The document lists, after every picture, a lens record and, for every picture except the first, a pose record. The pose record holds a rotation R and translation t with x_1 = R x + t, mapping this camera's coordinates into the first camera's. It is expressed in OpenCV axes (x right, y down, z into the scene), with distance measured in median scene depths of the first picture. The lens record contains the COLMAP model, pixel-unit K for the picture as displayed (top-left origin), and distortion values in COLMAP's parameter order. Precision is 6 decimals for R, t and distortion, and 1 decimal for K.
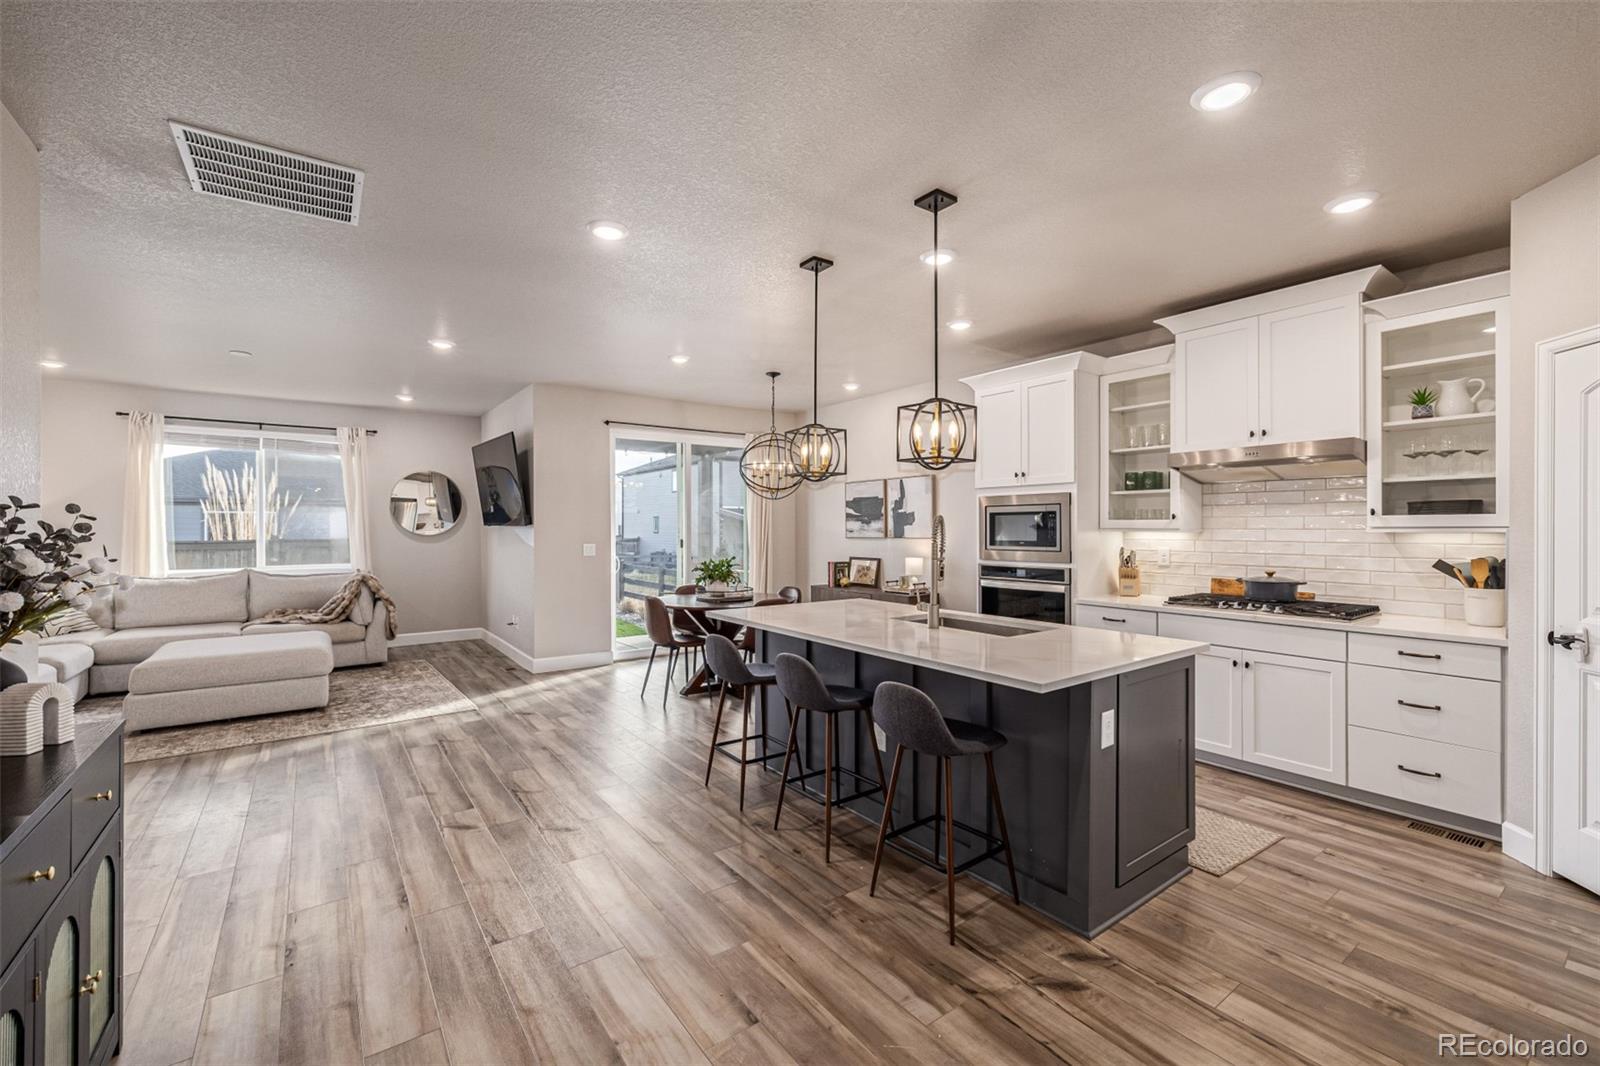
lens RADIAL K [[669.2, 0, 799.5], [0, 669.2, 527.3], [0, 0, 1]] dist [-0.000525, 0.001001]
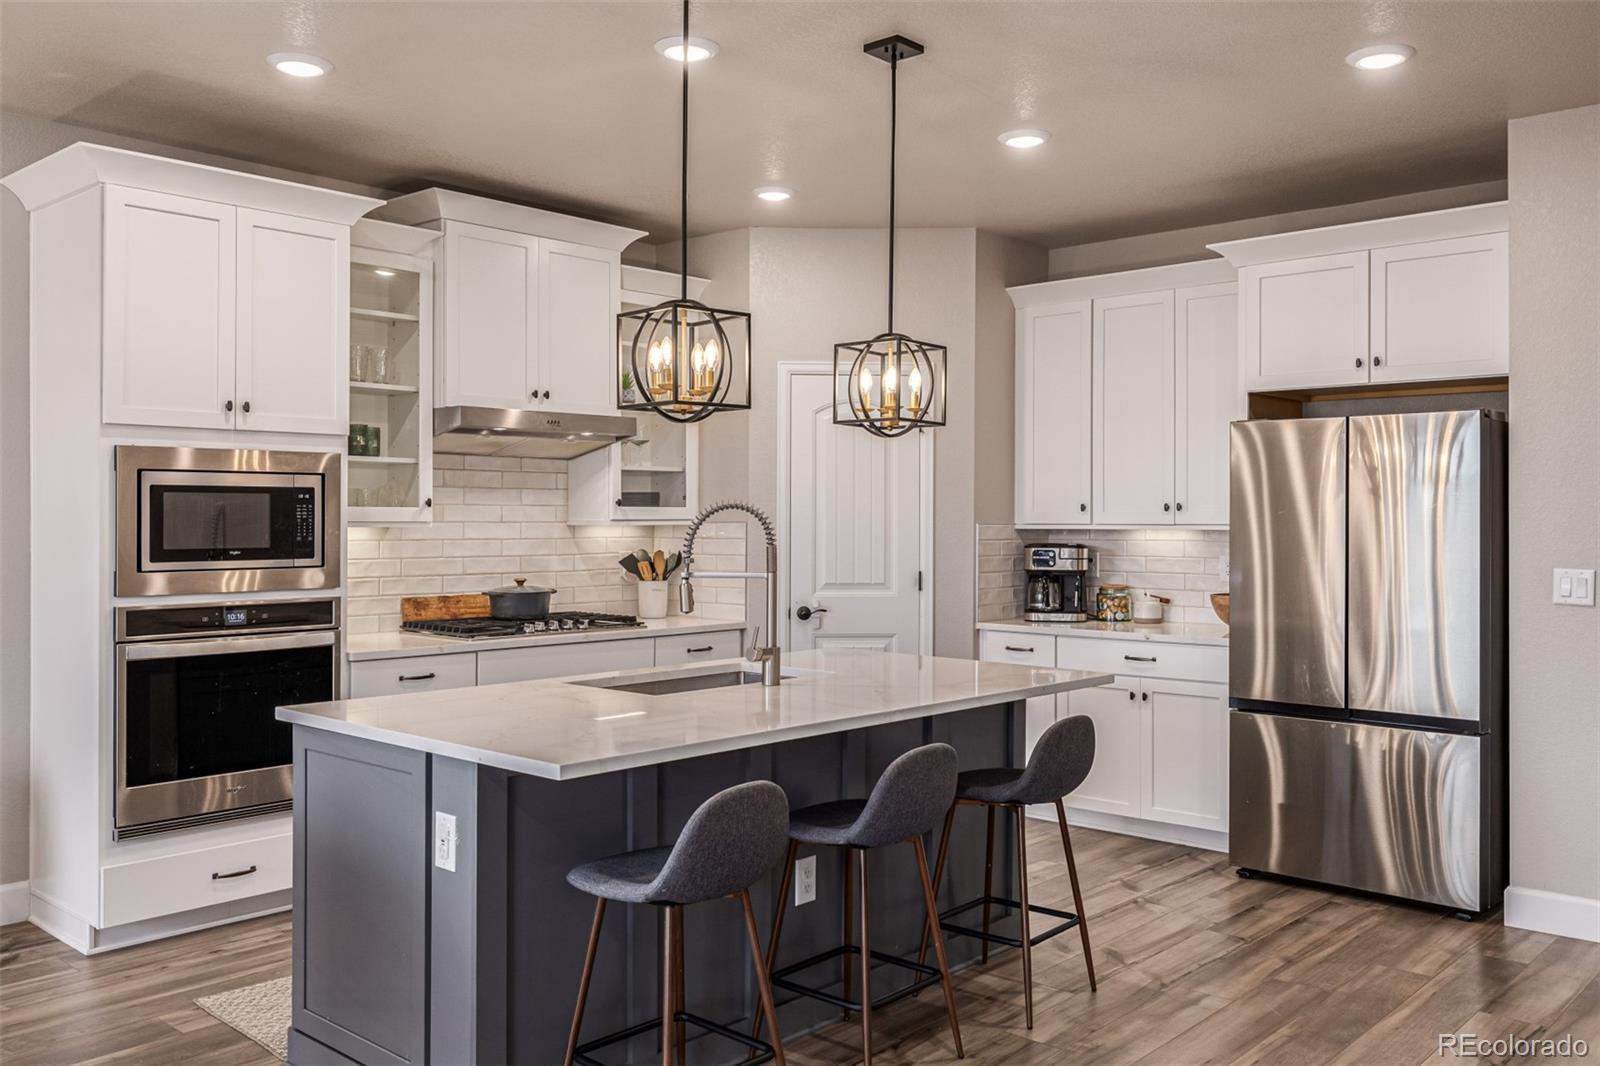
lens RADIAL K [[1333.7, 0, 798.5], [0, 1333.7, 516.8], [0, 0, 1]] dist [-0.001808, -0.001101]
pose [[-0.202221, 0.001352, 0.979339, -0.720622], [-0.001700, 0.999997, -0.001732, -0.001045], [-0.979338, -0.002015, -0.202218, 0.881395]]
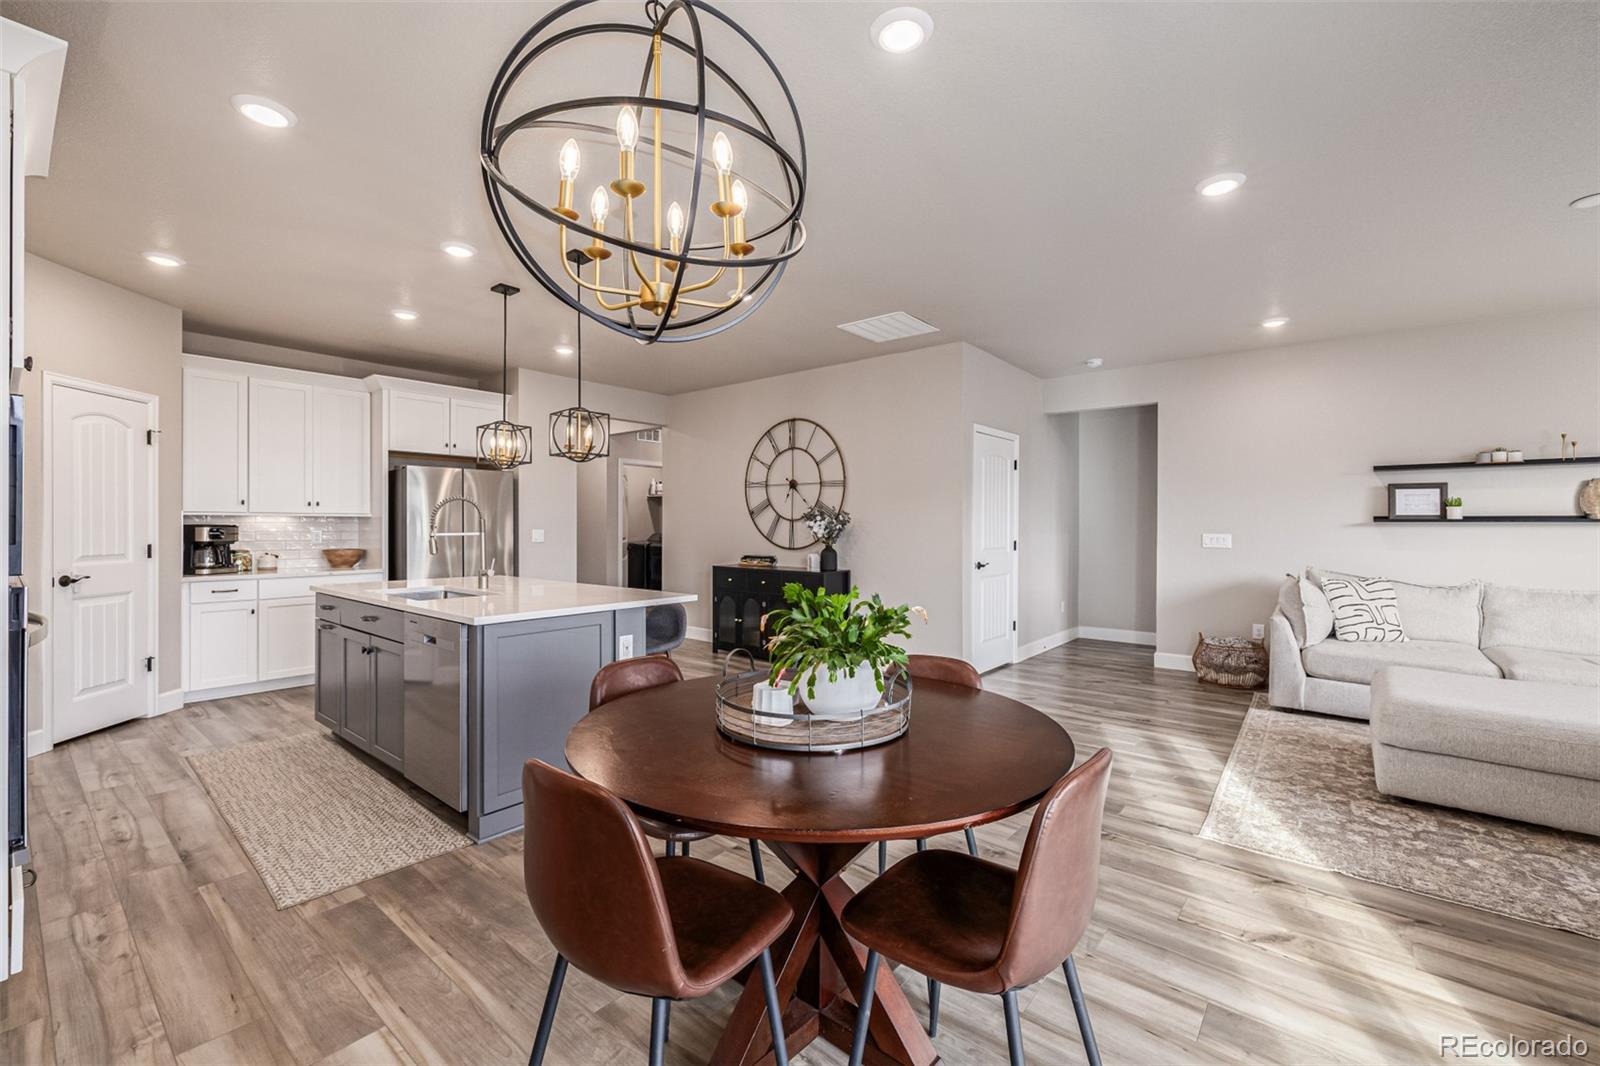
lens RADIAL K [[669.2, 0, 798.9], [0, 669.2, 524.1], [0, 0, 1]] dist [-0.000525, 0.001001]
pose [[-0.968812, -0.002576, -0.247783, -0.040562], [-0.002222, 0.999996, -0.001709, 0.024113], [0.247786, -0.001105, -0.968814, 1.676913]]
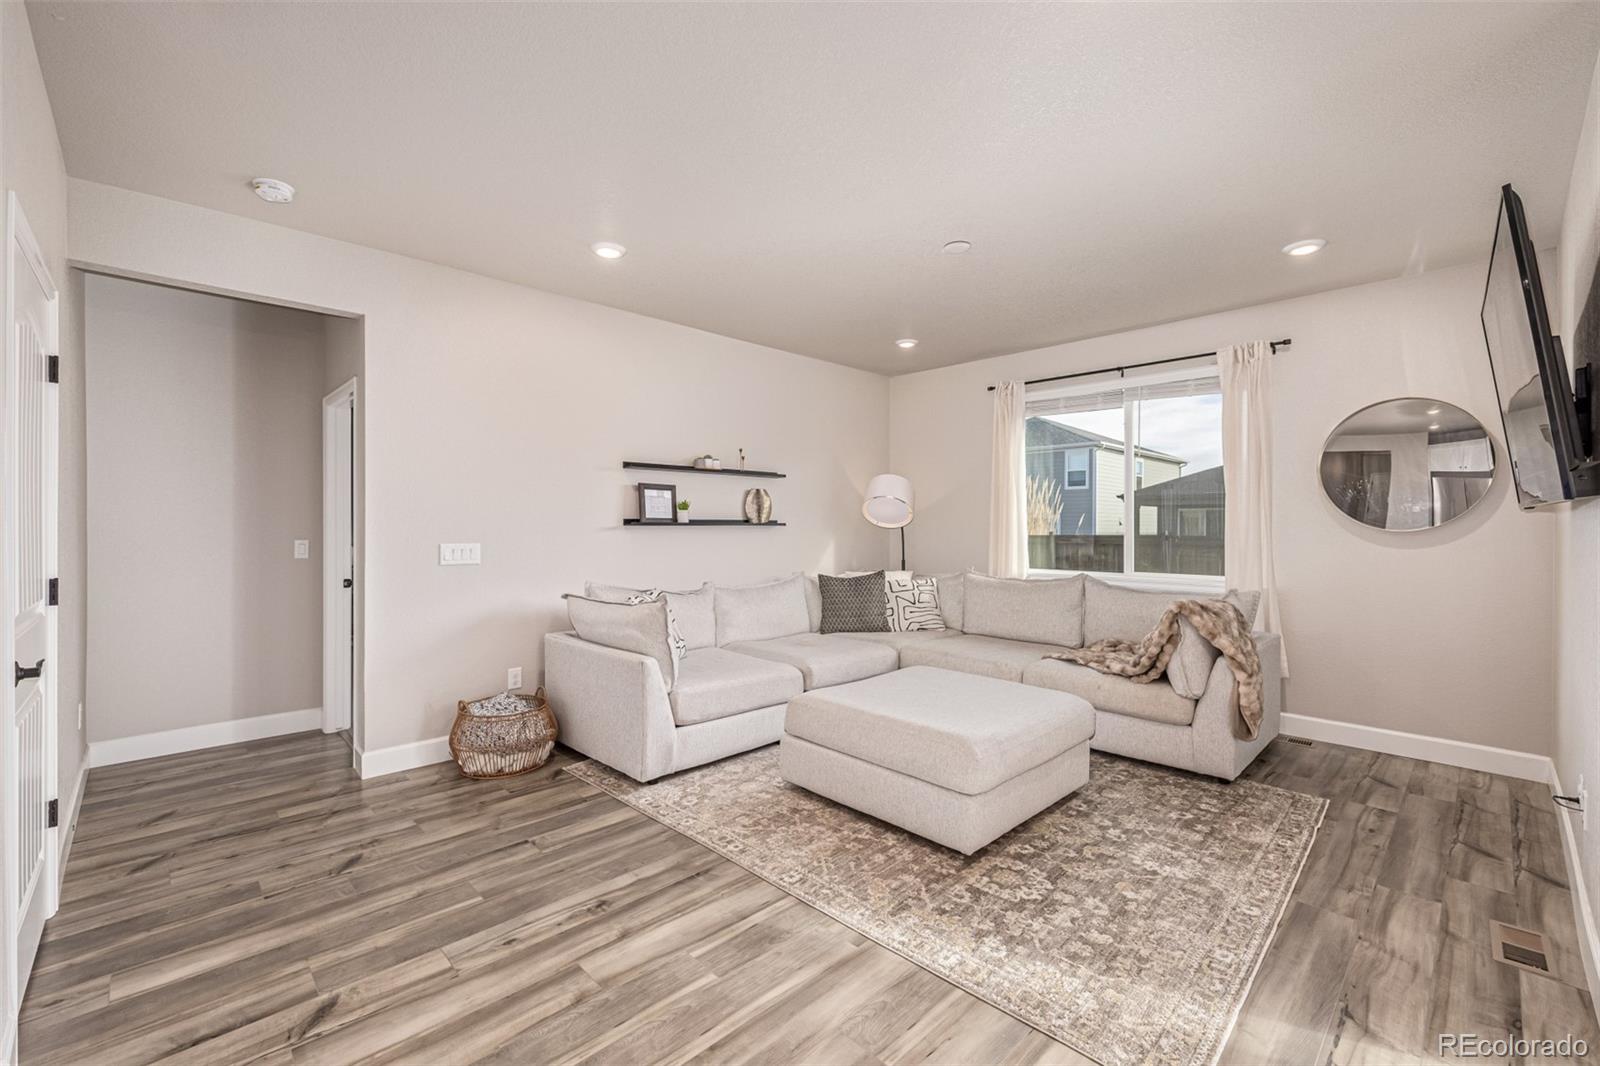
lens RADIAL K [[669.2, 0, 800.2], [0, 669.2, 529.3], [0, 0, 1]] dist [-0.000525, 0.001001]
pose [[0.137590, 0.009083, -0.990448, -0.248623], [-0.002565, 0.999958, 0.008814, 0.012794], [0.990486, 0.001327, 0.137608, 0.915660]]
